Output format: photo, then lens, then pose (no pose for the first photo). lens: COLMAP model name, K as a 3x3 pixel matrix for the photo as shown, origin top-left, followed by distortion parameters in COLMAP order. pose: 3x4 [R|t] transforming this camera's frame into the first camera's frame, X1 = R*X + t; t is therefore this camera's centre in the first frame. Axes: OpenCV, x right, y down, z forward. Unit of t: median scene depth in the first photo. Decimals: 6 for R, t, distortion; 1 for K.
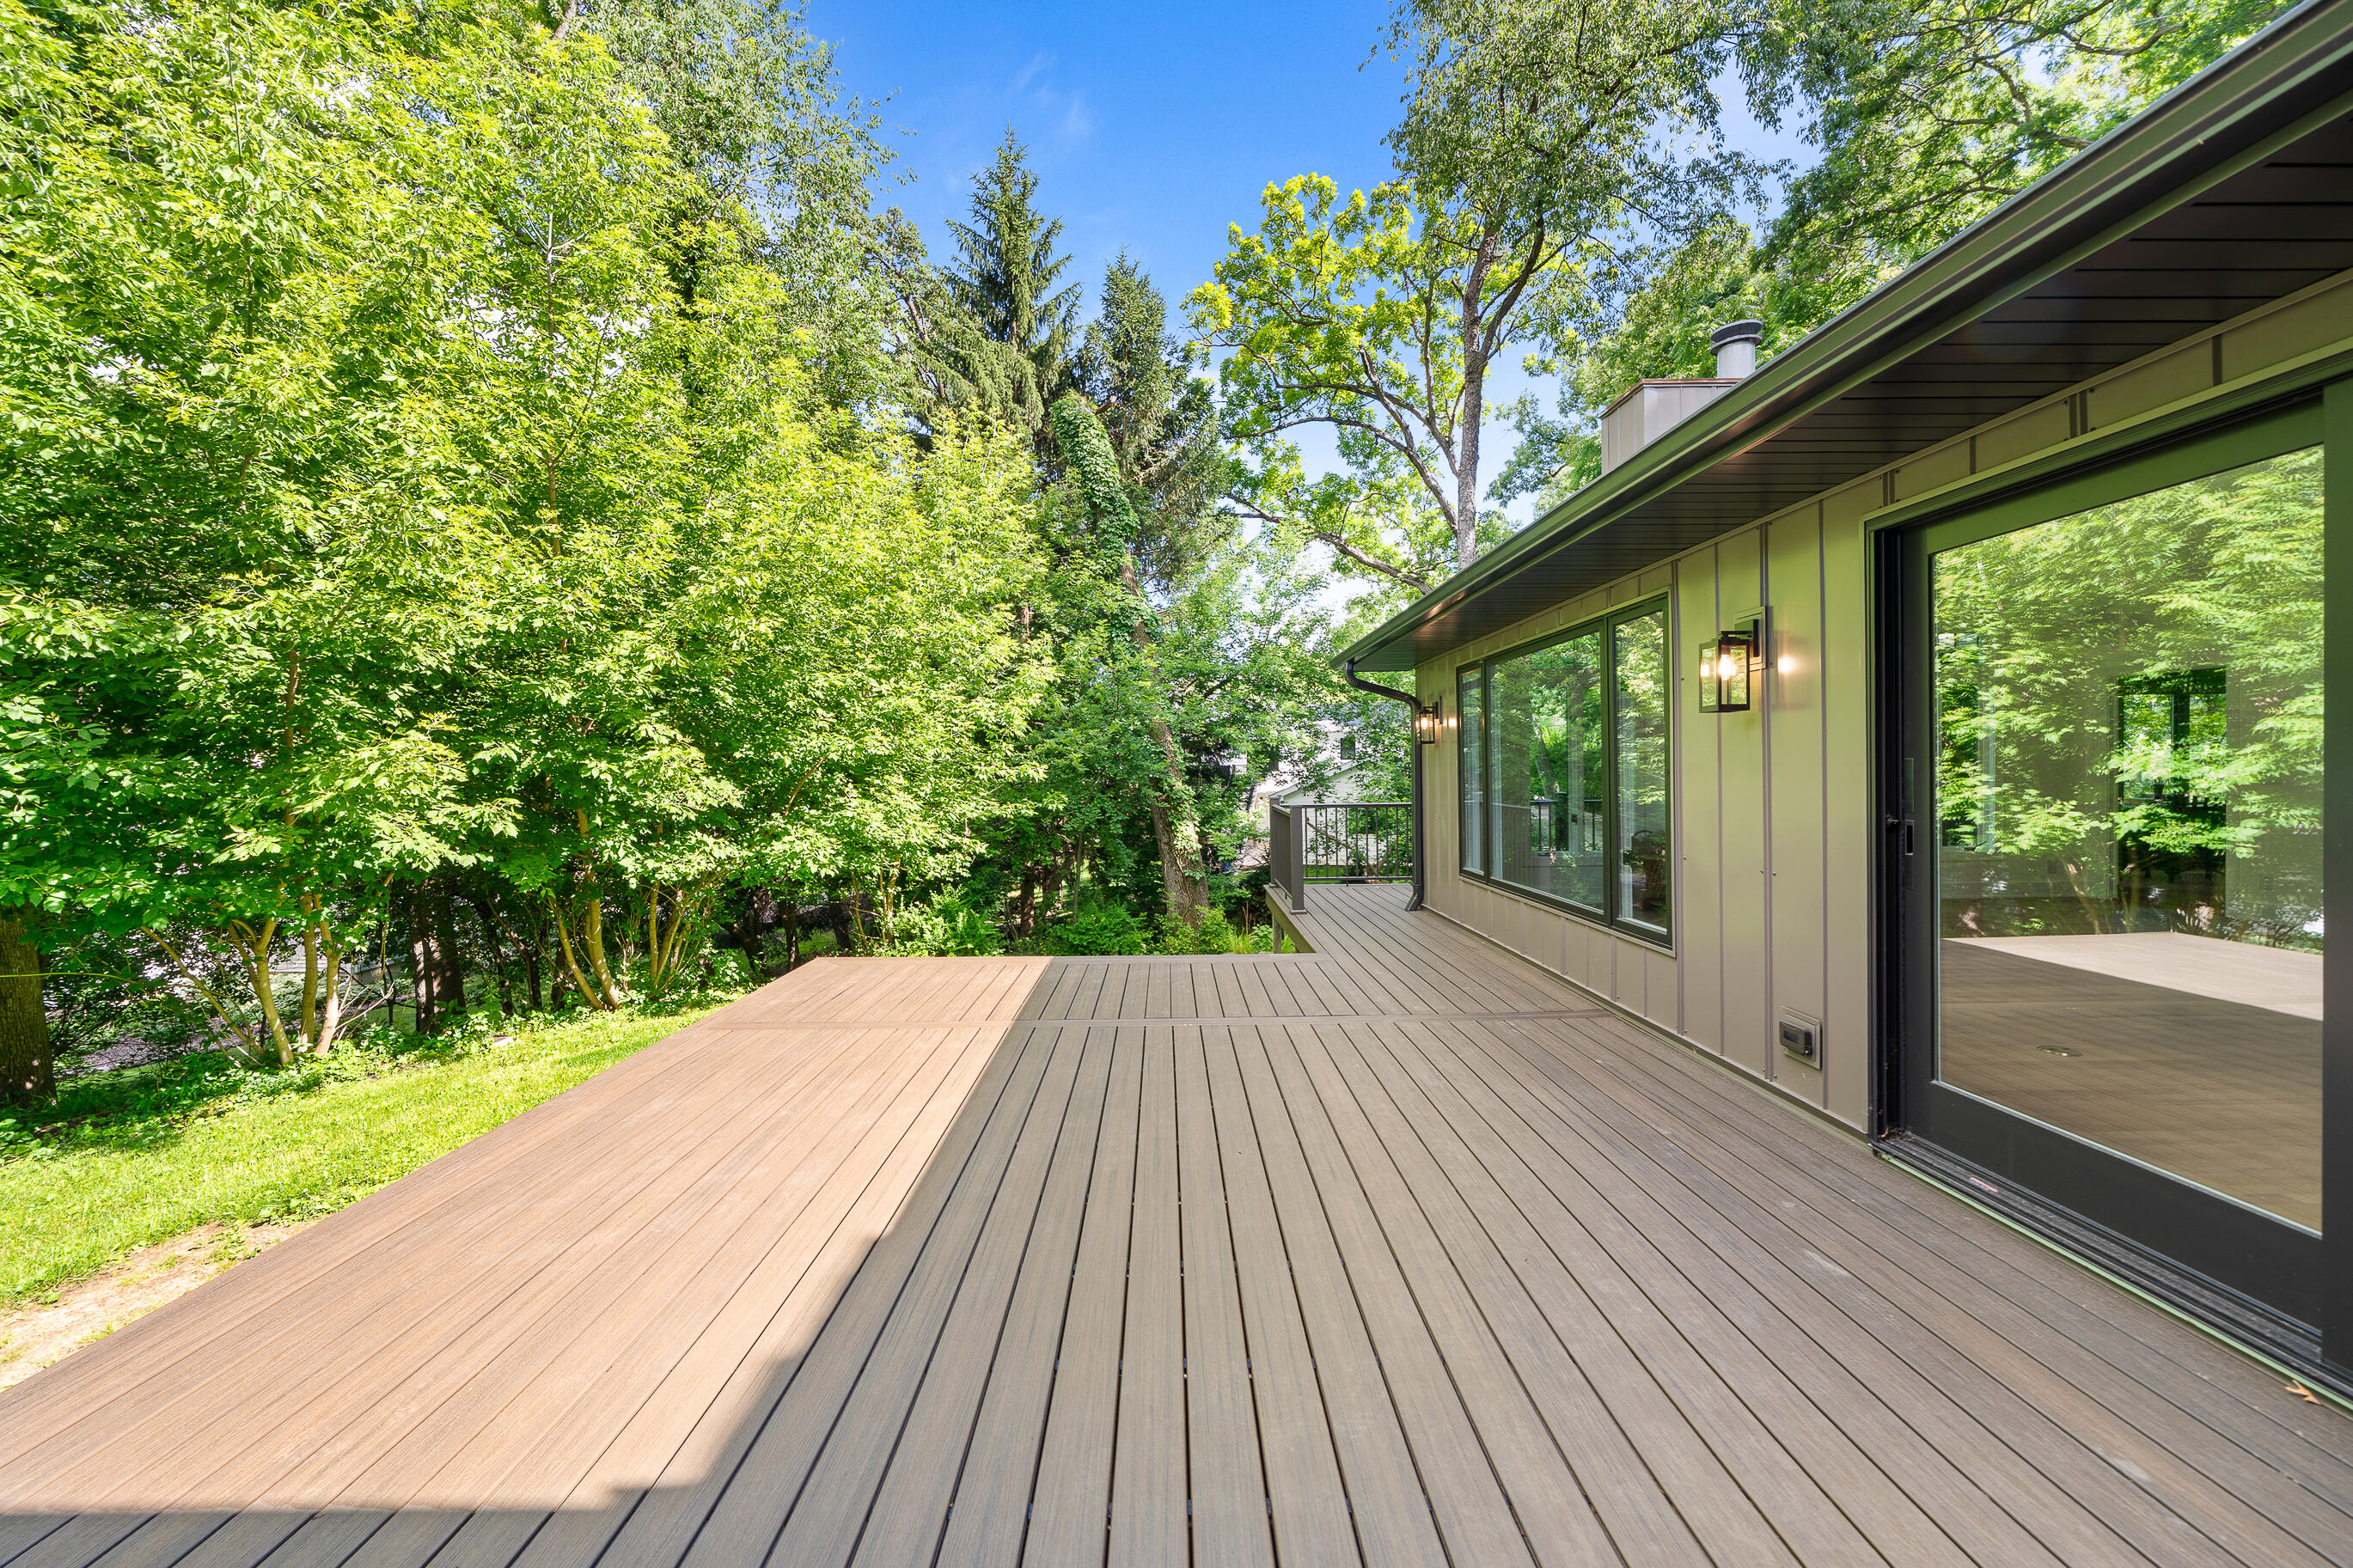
lens RADIAL K [[891.0, 0, 1174.1], [0, 891.0, 783.7], [0, 0, 1]] dist [-0.001120, -0.000757]
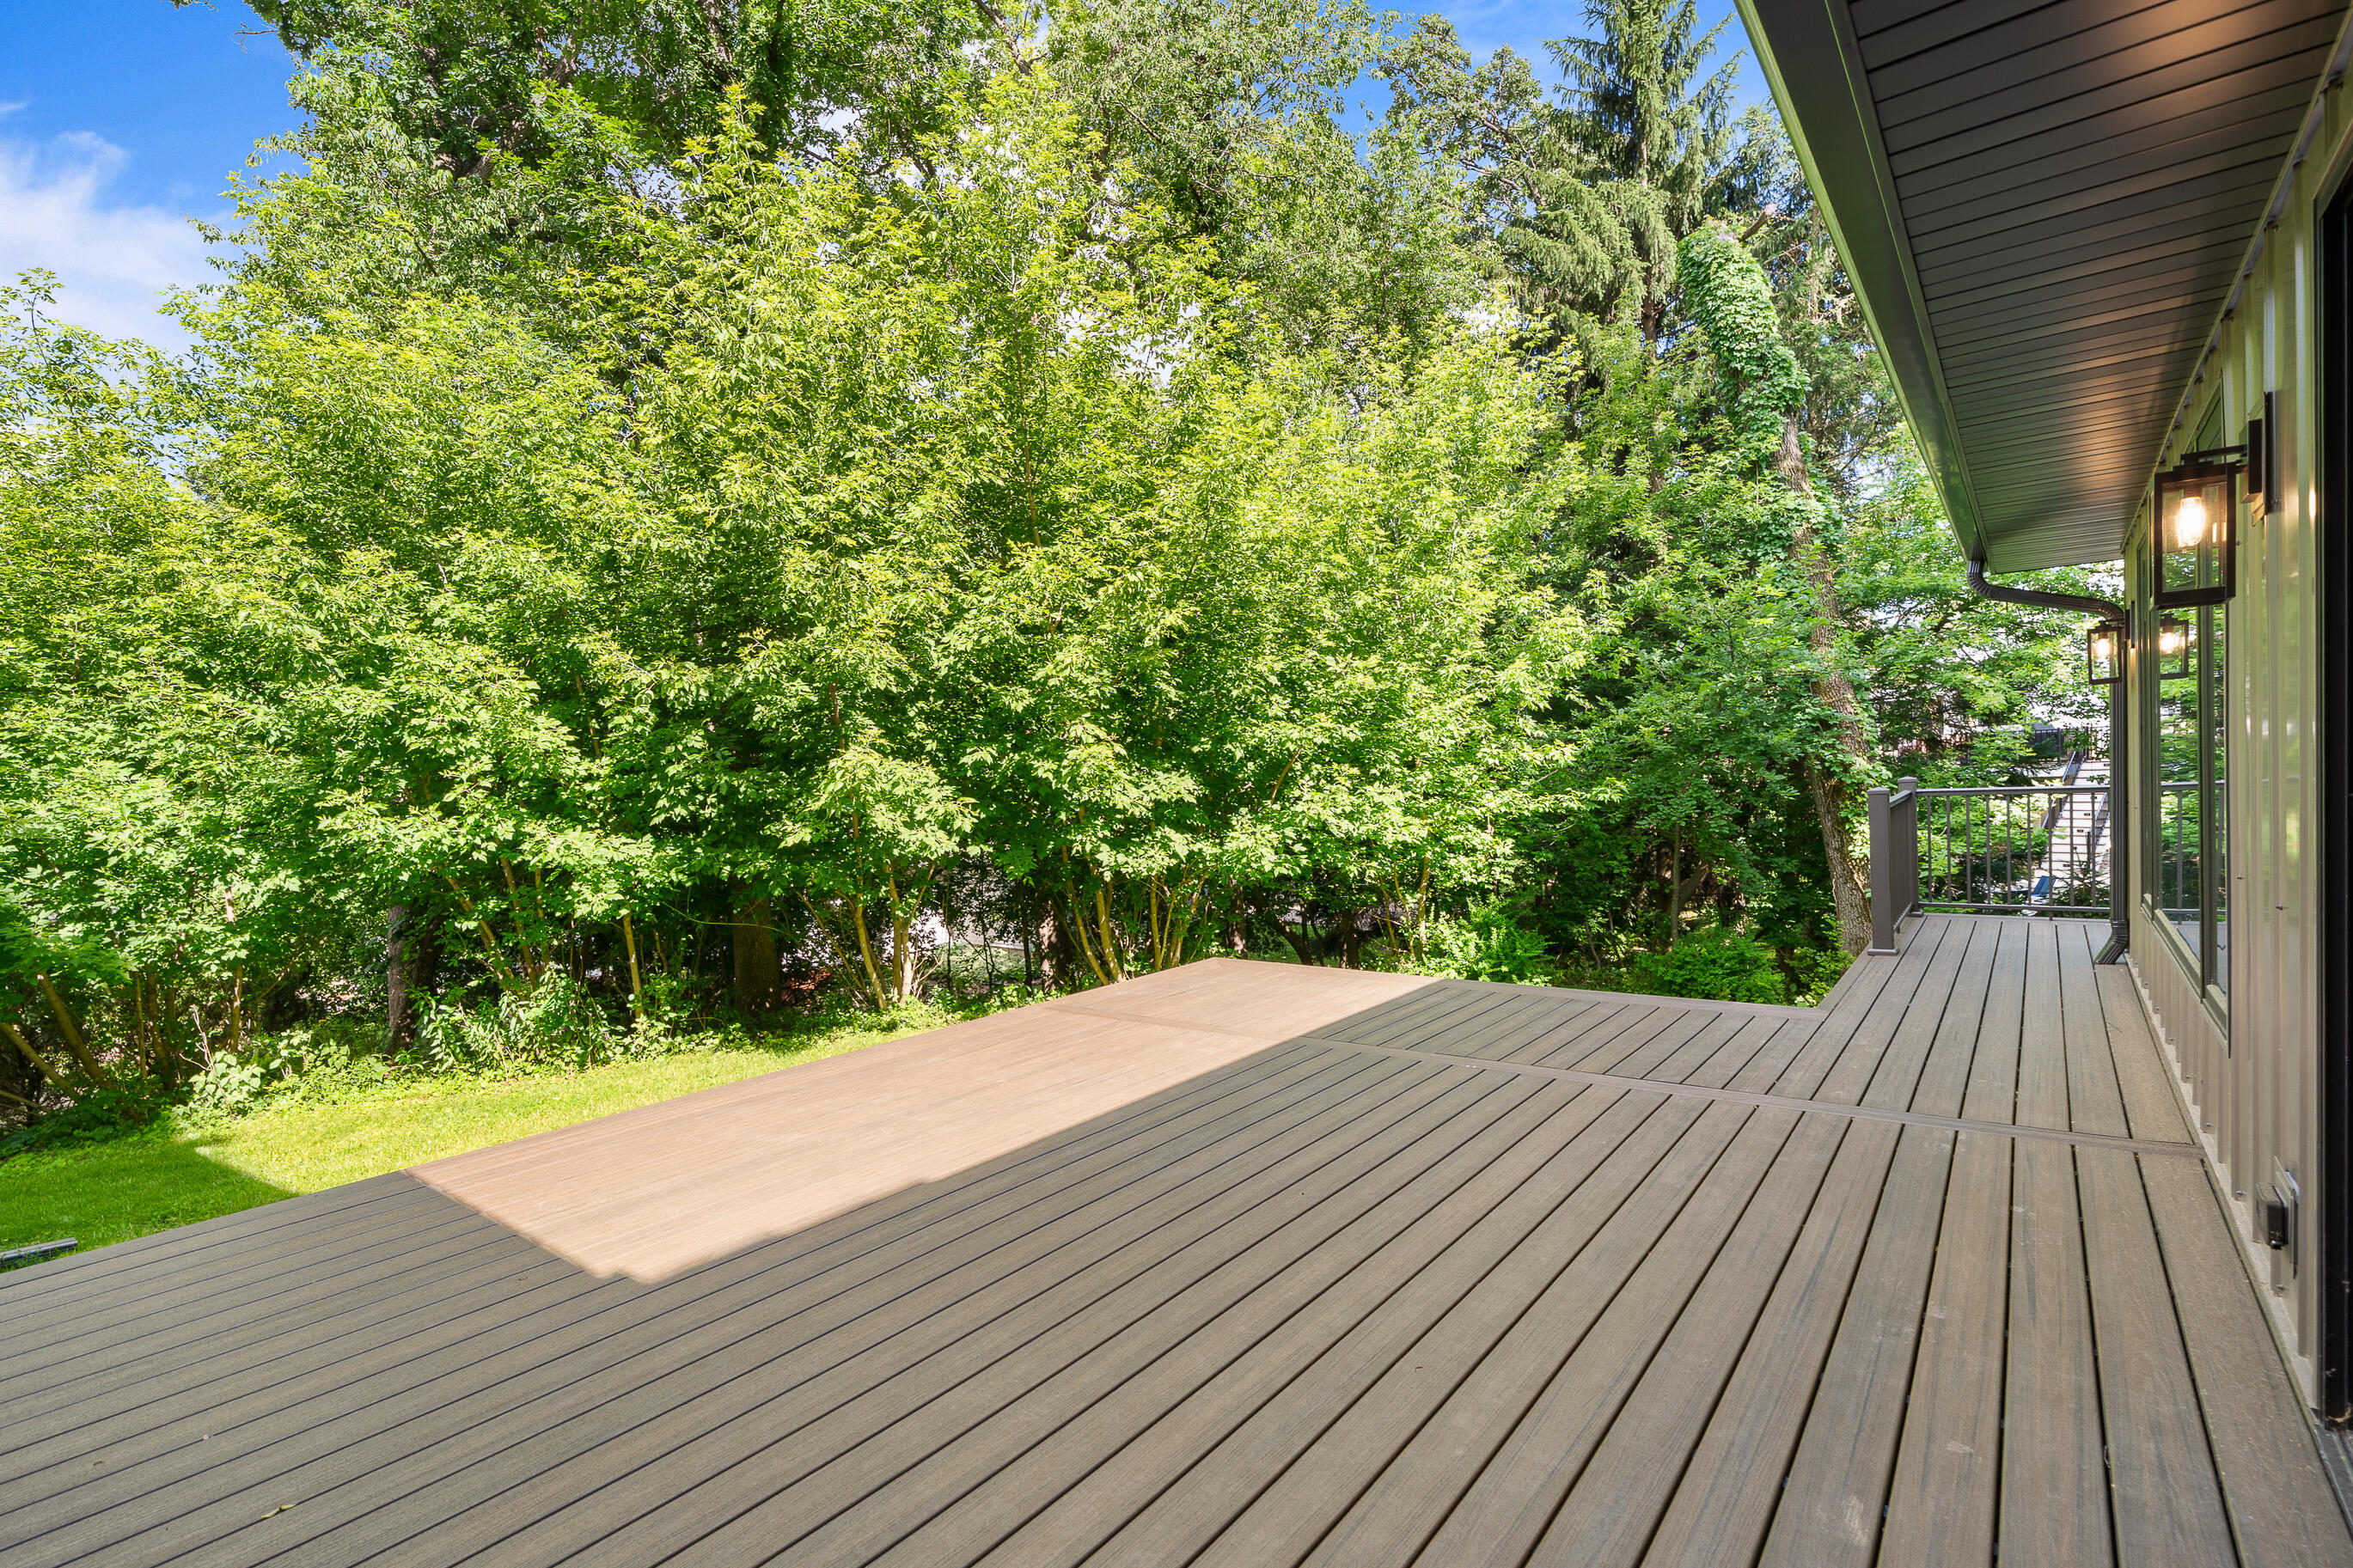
lens RADIAL K [[1095.2, 0, 1166.6], [0, 1095.2, 828.8], [0, 0, 1]] dist [0.005928, -0.000413]
pose [[0.785237, 0.005129, -0.619174, 0.235997], [0.026480, 0.998773, 0.041854, 0.004082], [0.618629, -0.049261, 0.784138, 0.036615]]
